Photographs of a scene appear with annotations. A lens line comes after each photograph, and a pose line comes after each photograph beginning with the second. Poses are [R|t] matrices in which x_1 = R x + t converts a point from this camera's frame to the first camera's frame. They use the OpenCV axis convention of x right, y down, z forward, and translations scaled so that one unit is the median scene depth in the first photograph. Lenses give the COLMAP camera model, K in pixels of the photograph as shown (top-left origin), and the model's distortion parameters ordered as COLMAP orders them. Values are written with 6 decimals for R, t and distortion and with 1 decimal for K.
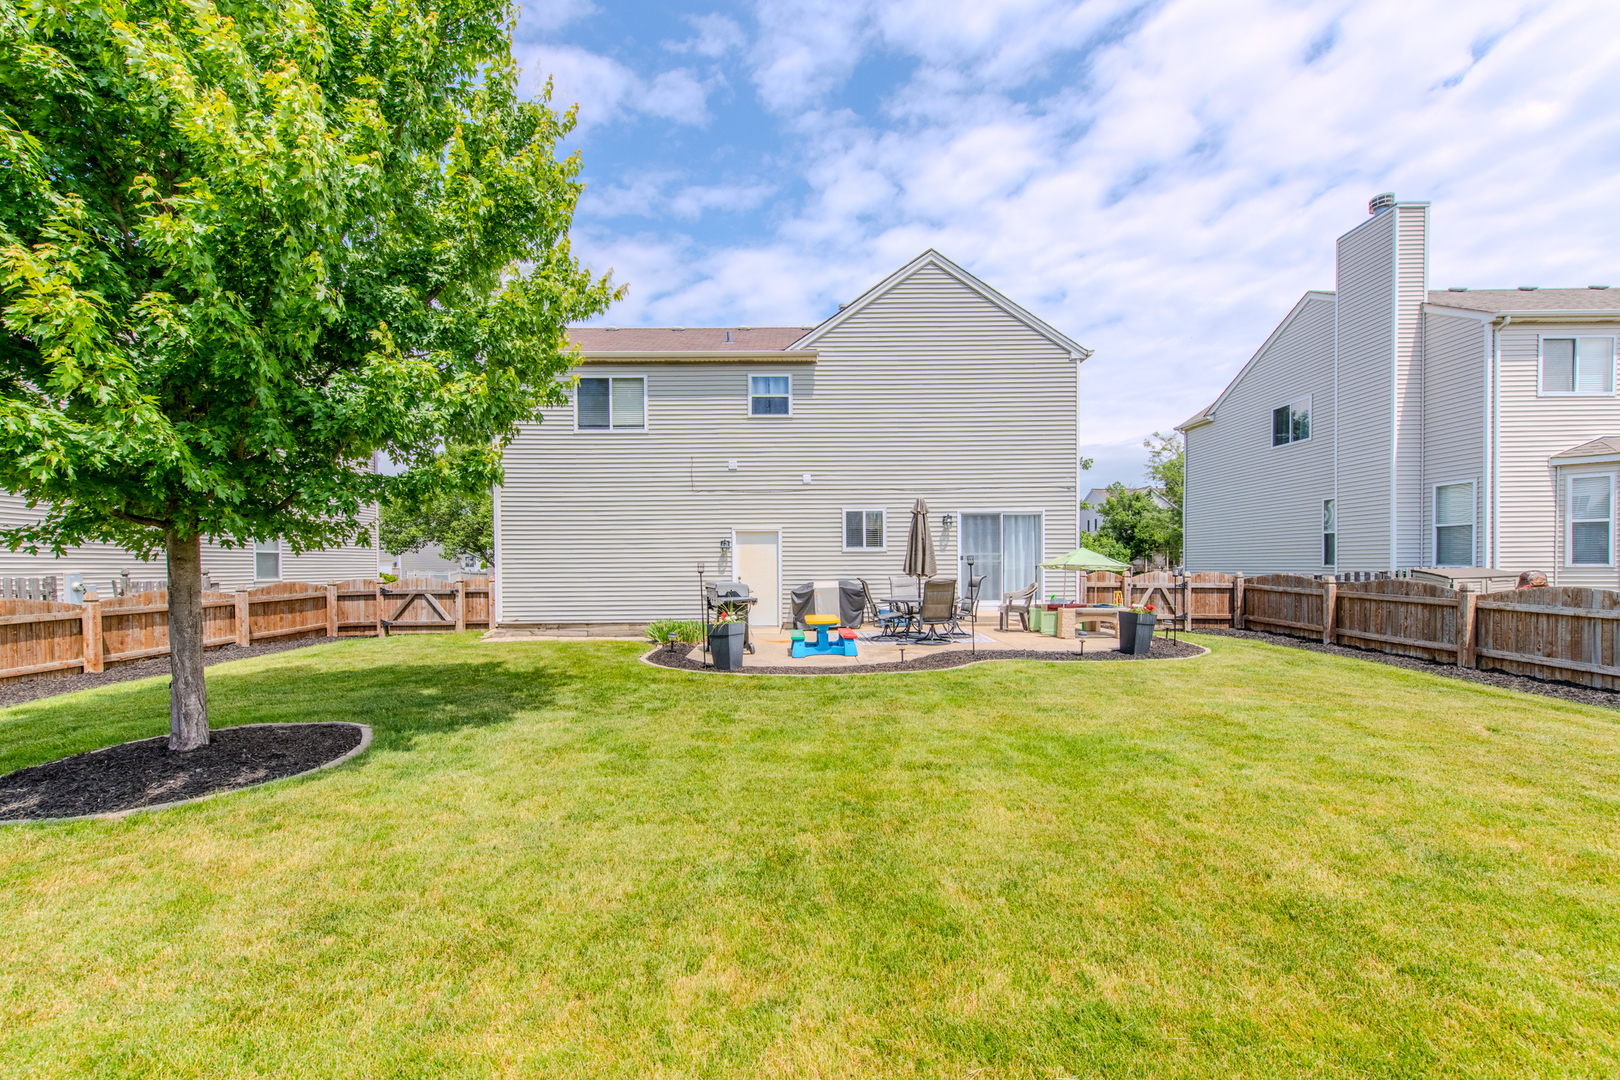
lens RADIAL K [[660.3, 0, 808.4], [0, 660.3, 549.6], [0, 0, 1]] dist [0.002744, -0.000387]
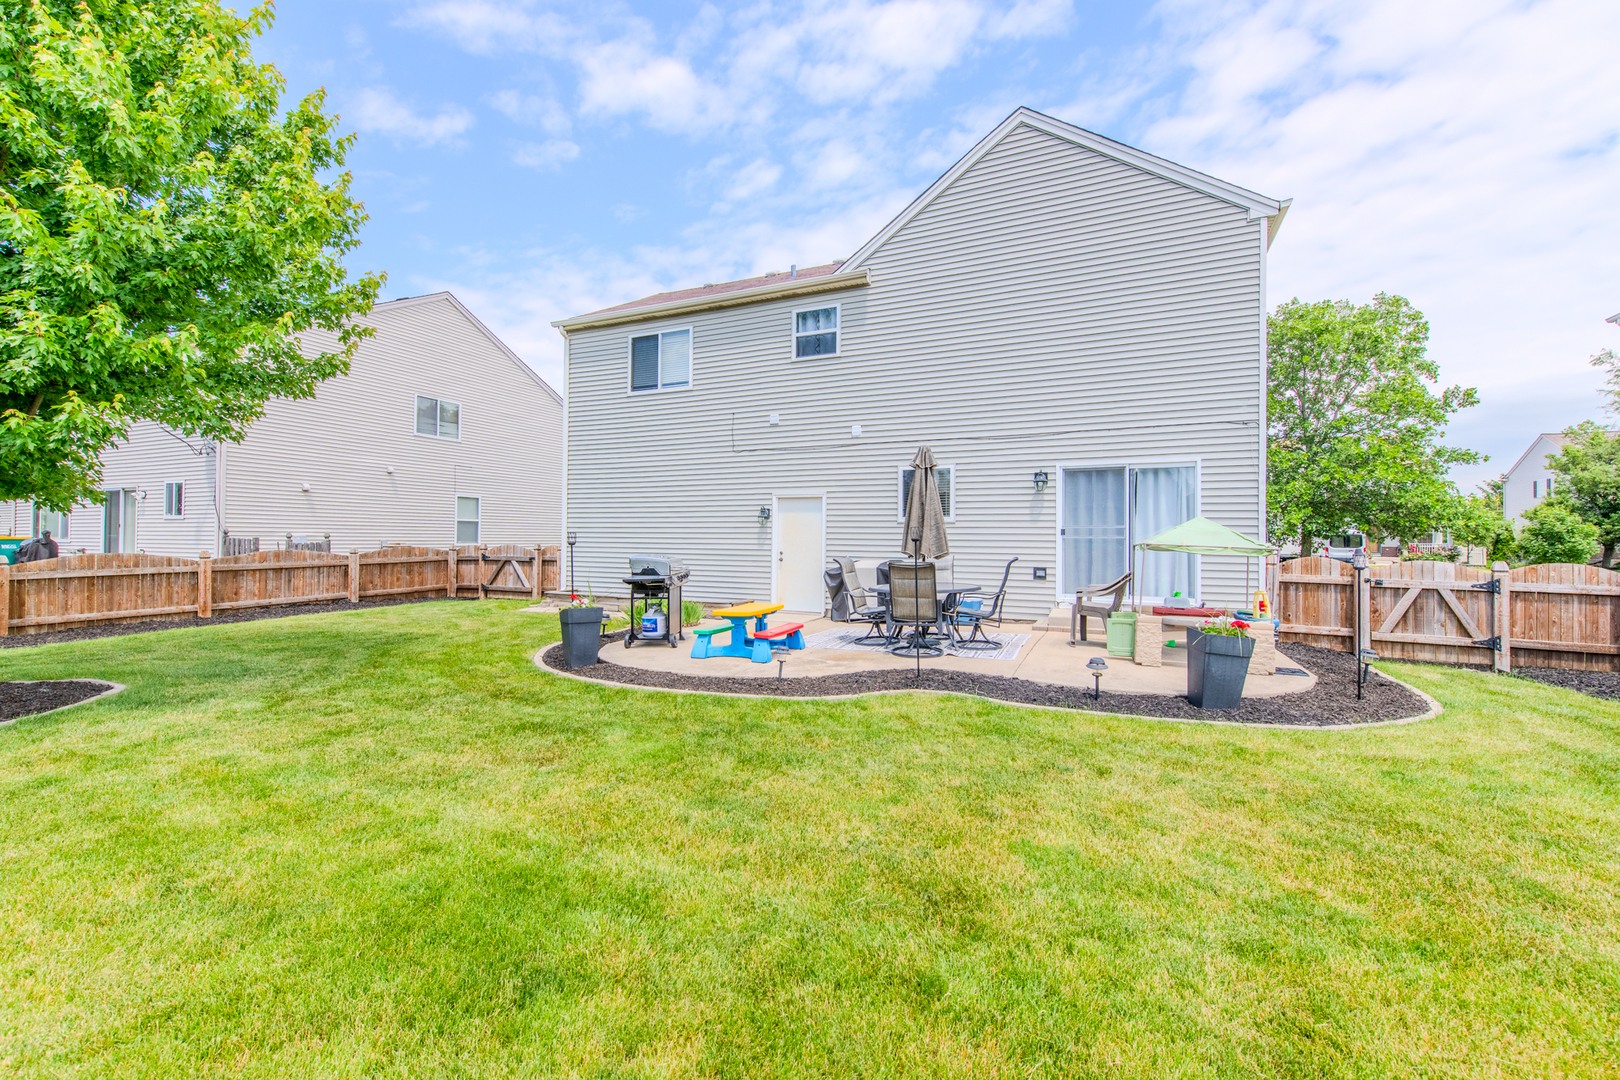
lens RADIAL K [[681.8, 0, 810.9], [0, 681.8, 509.6], [0, 0, 1]] dist [0.004647, -0.000042]
pose [[0.898565, -0.002958, -0.438830, 0.313421], [-0.005081, 0.999840, -0.017143, 0.002919], [0.438811, 0.017633, 0.898406, 0.236596]]
